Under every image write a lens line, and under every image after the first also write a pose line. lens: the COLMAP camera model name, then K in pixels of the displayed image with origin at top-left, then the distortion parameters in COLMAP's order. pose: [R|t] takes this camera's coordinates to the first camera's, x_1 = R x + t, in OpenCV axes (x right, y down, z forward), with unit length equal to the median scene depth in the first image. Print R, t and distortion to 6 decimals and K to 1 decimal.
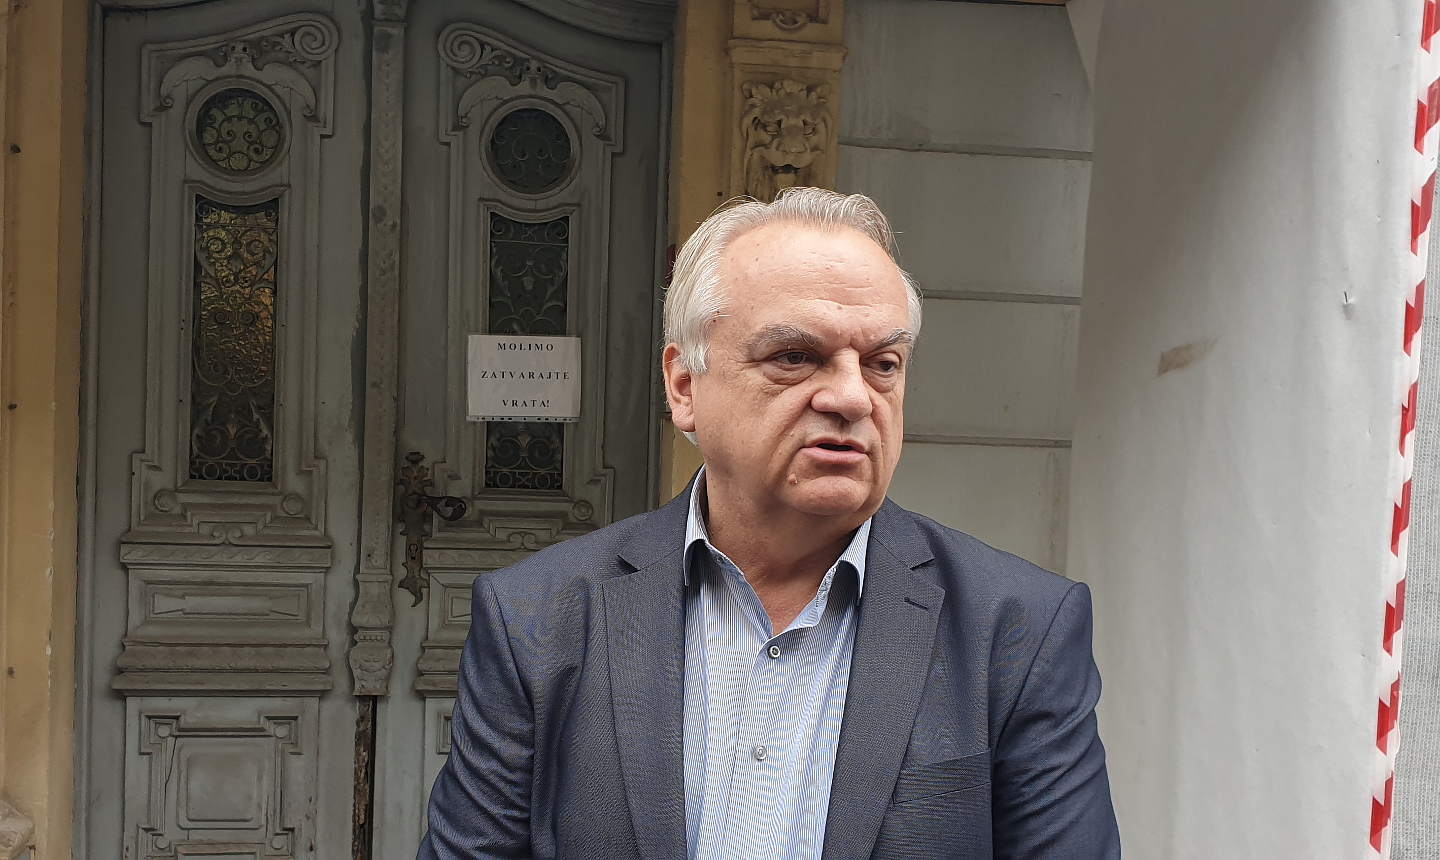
lens RADIAL K [[4552.3, 0, 720.0], [0, 4552.3, 430.0], [0, 0, 1]] dist [0.224979, -1.823113]
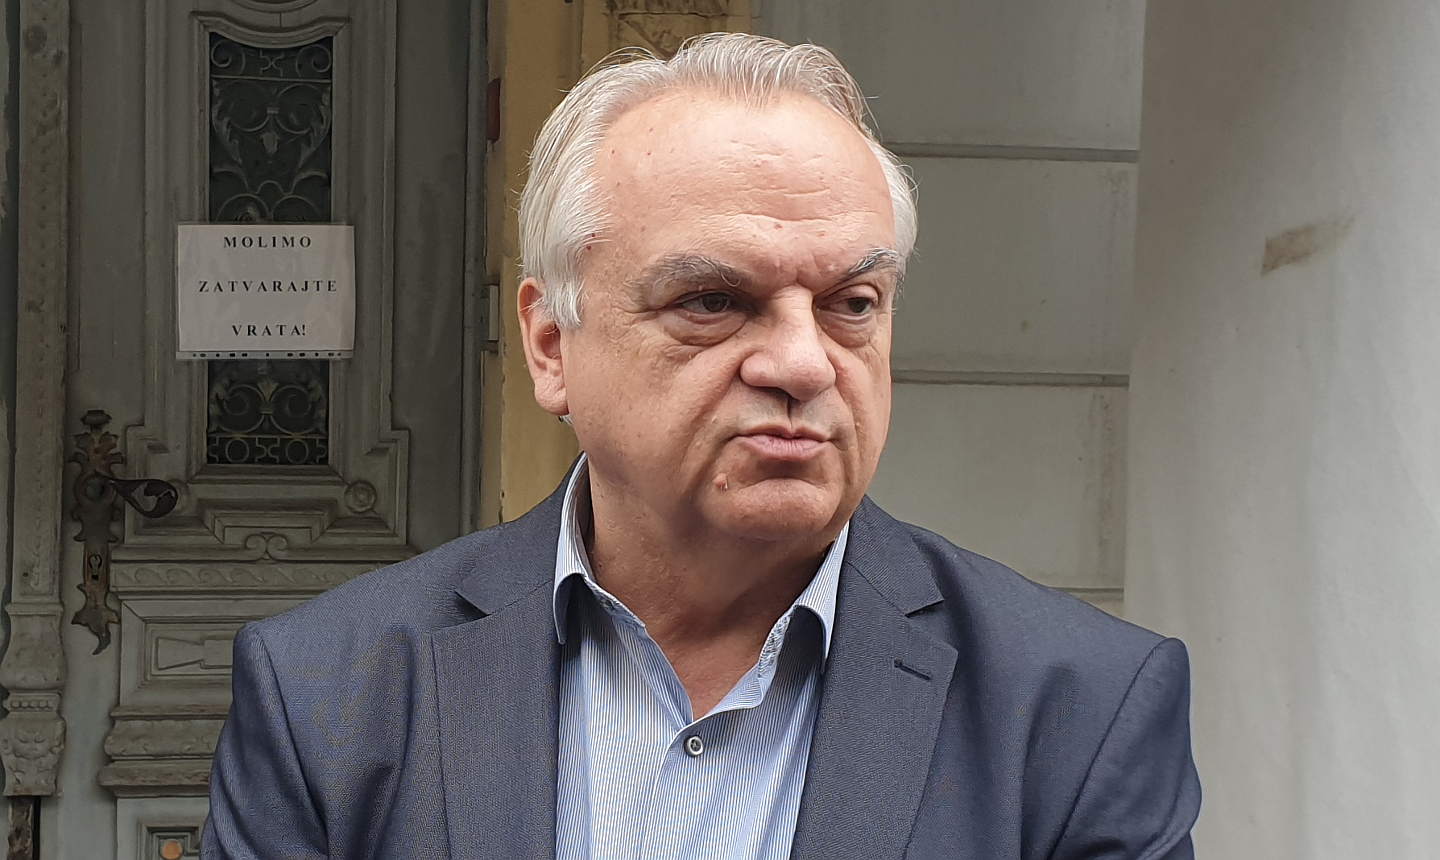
lens RADIAL K [[4552.3, 0, 720.0], [0, 4552.3, 430.0], [0, 0, 1]] dist [0.224979, -1.823113]
pose [[0.999574, -0.019638, -0.021580, 0.033806], [0.018275, 0.997930, -0.061651, 0.048434], [0.022746, 0.061230, 0.997864, 0.365204]]
